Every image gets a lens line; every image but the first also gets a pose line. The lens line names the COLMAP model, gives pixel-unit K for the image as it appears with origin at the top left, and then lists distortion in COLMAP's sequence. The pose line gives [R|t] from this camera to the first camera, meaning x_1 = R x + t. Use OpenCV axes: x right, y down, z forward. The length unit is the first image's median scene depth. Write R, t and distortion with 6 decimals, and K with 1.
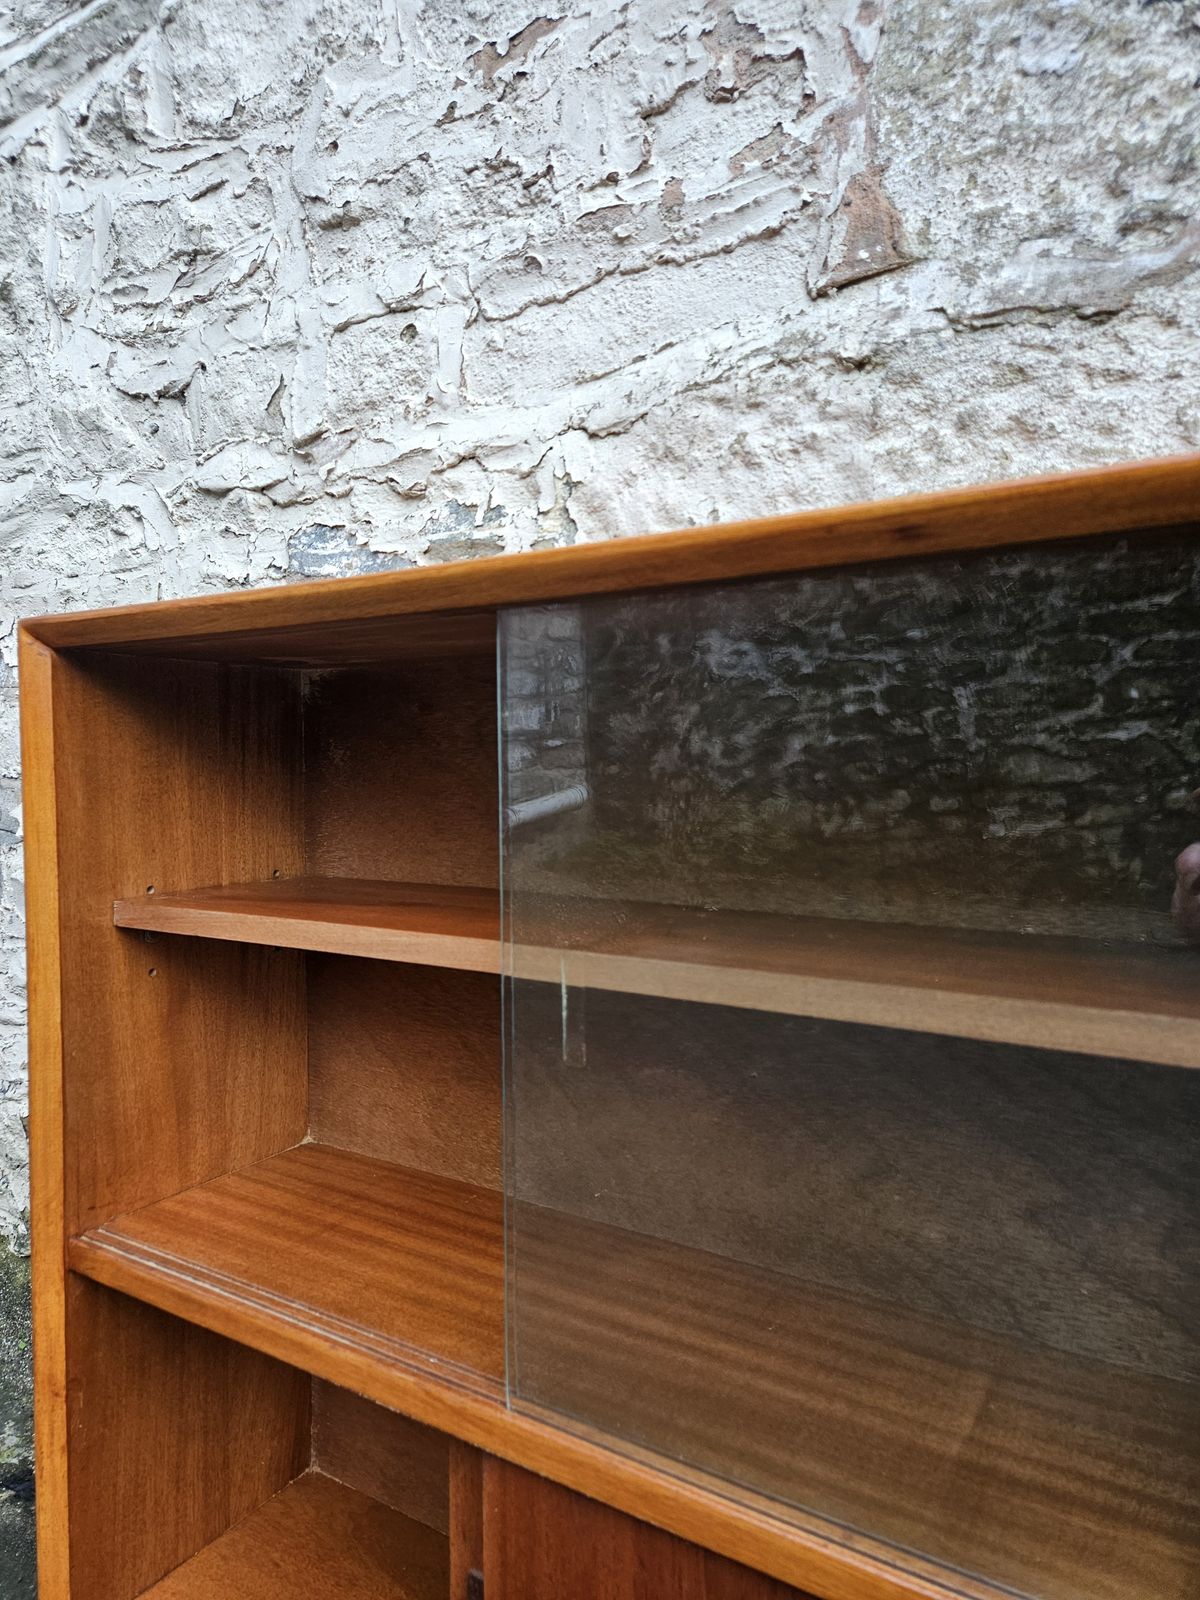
lens RADIAL K [[1067.0, 0, 578.5], [0, 1067.0, 795.1], [0, 0, 1]] dist [0.073193, -0.059565]
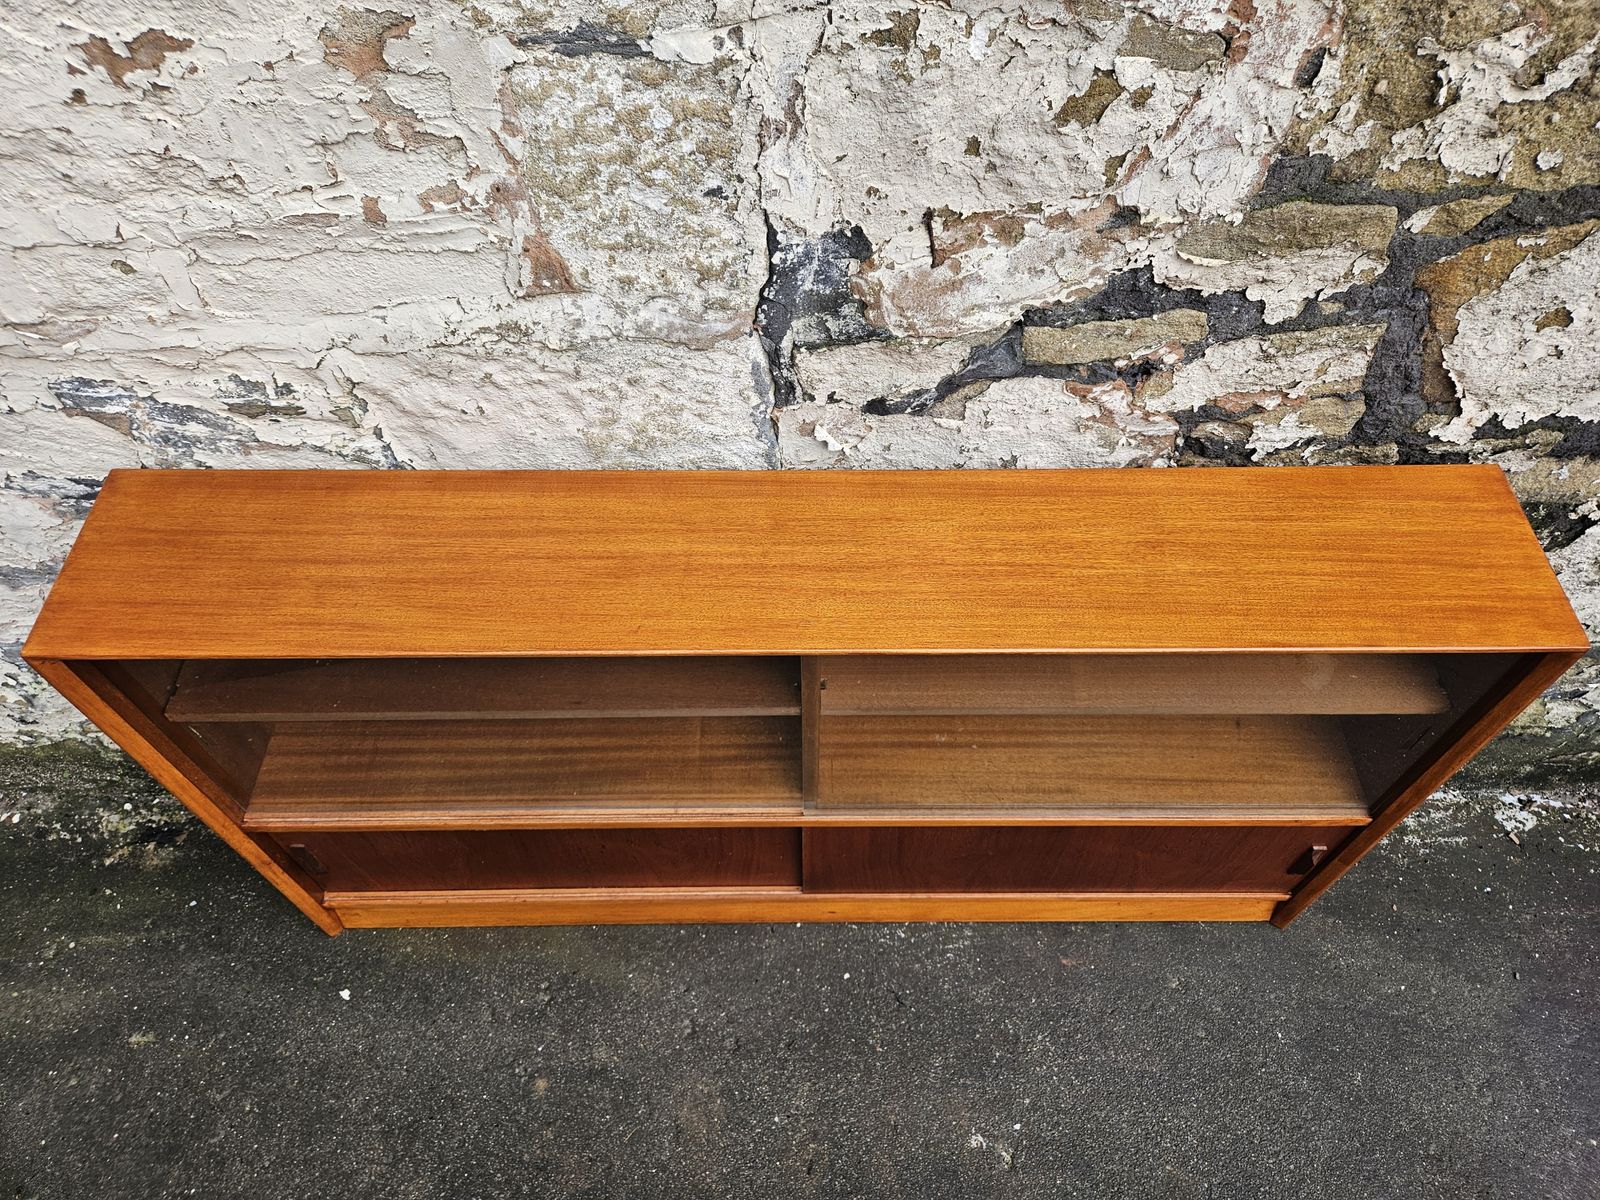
lens RADIAL K [[1067.0, 0, 812.5], [0, 1067.0, 593.5], [0, 0, 1]] dist [0.073193, -0.059565]
pose [[0.830242, -0.443826, 0.337220, -0.110877], [0.005561, 0.611548, 0.791187, -1.288180], [-0.557376, -0.655001, 0.510201, -0.214380]]
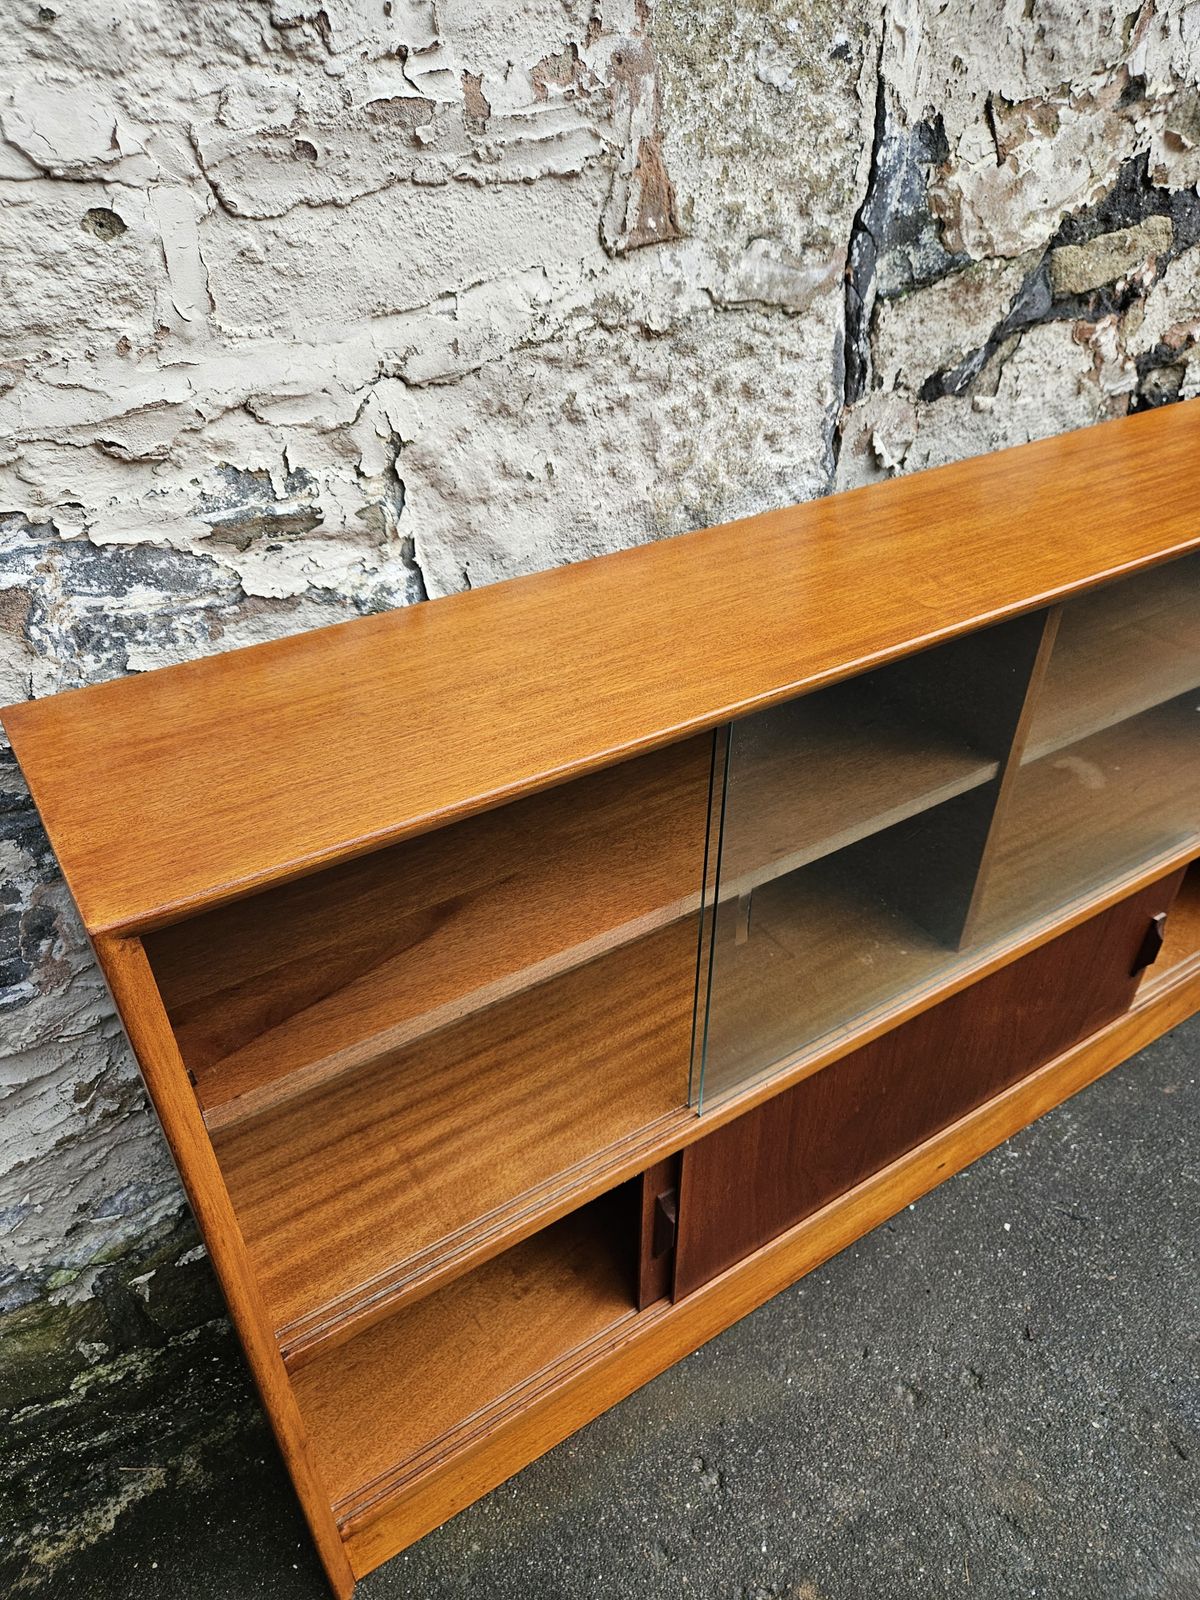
lens RADIAL K [[1067.0, 0, 600.8], [0, 1067.0, 807.0], [0, 0, 1]] dist [0.073193, -0.059565]
pose [[0.401257, -0.530683, 0.746571, -0.836374], [0.027941, 0.821777, 0.569124, -0.588469], [-0.915539, -0.207505, 0.344571, 0.494387]]
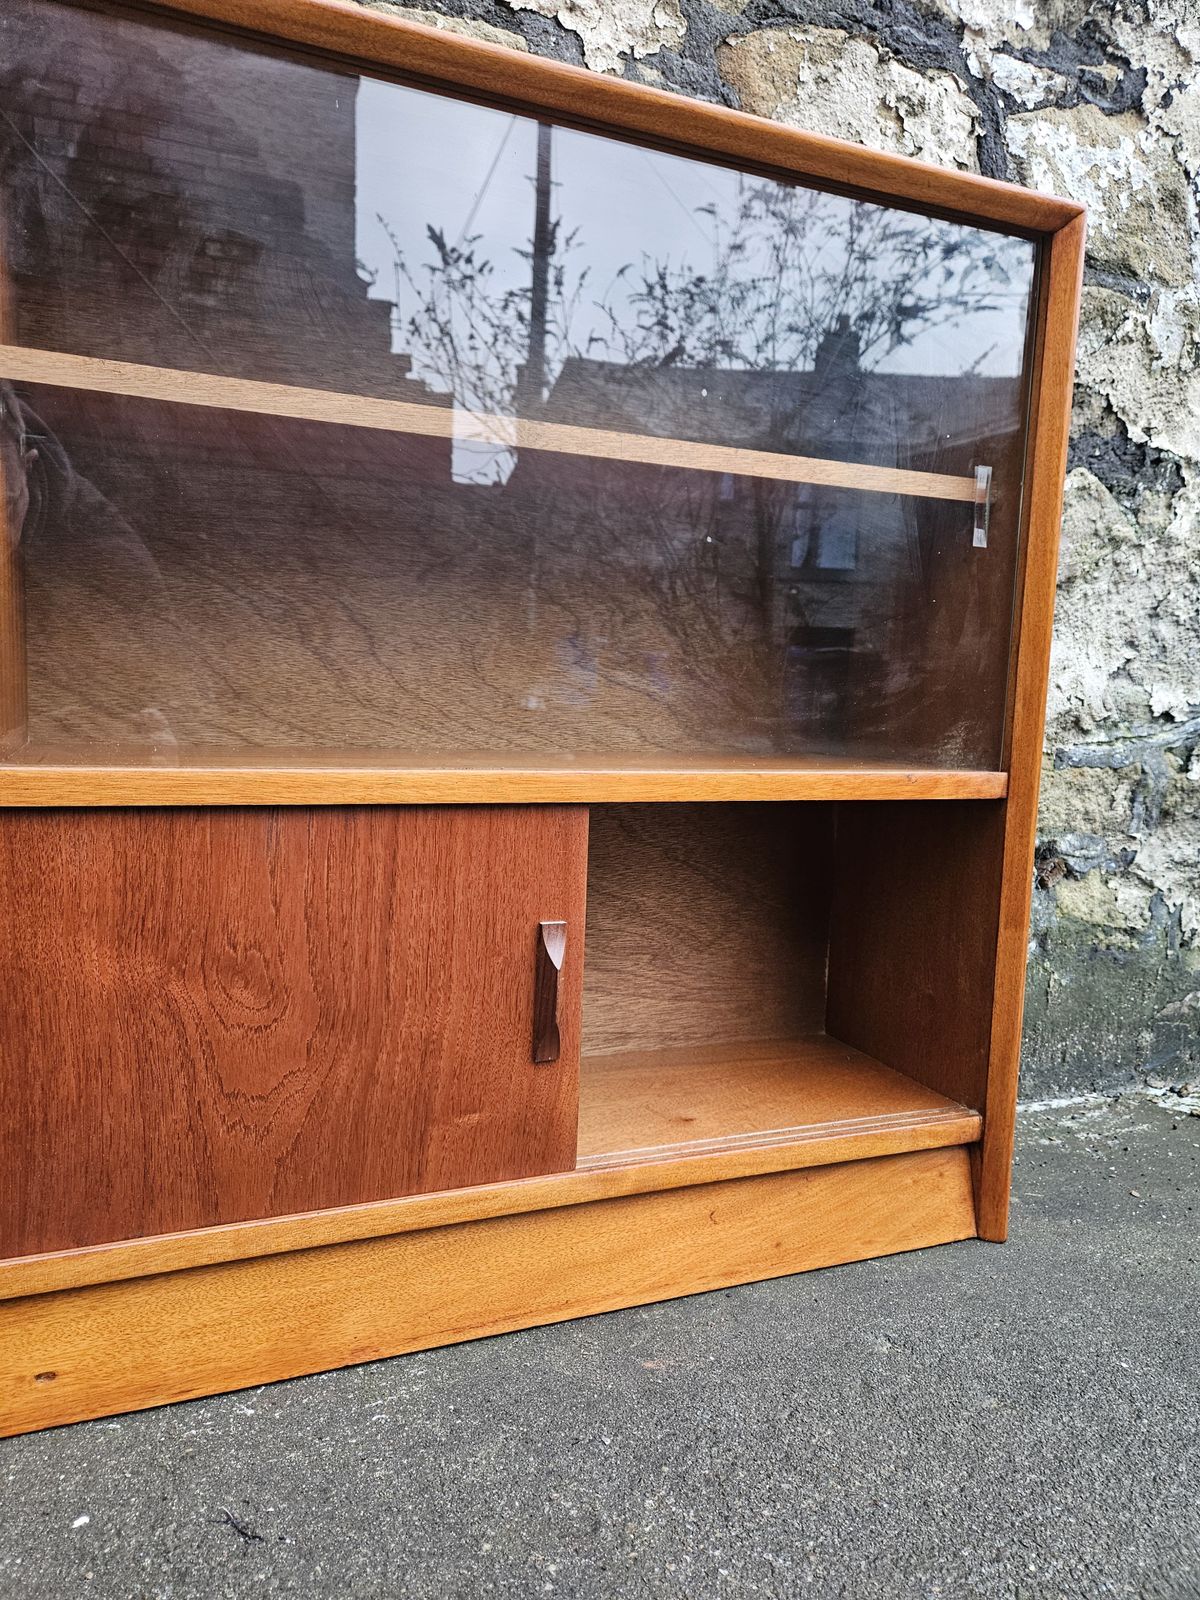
lens RADIAL K [[1067.0, 0, 582.1], [0, 1067.0, 794.4], [0, 0, 1]] dist [0.073193, -0.059565]
pose [[0.562900, -0.047531, 0.825157, -0.059844], [-0.014004, 0.997653, 0.067020, 0.383821], [-0.826406, -0.049281, 0.560913, -0.326089]]
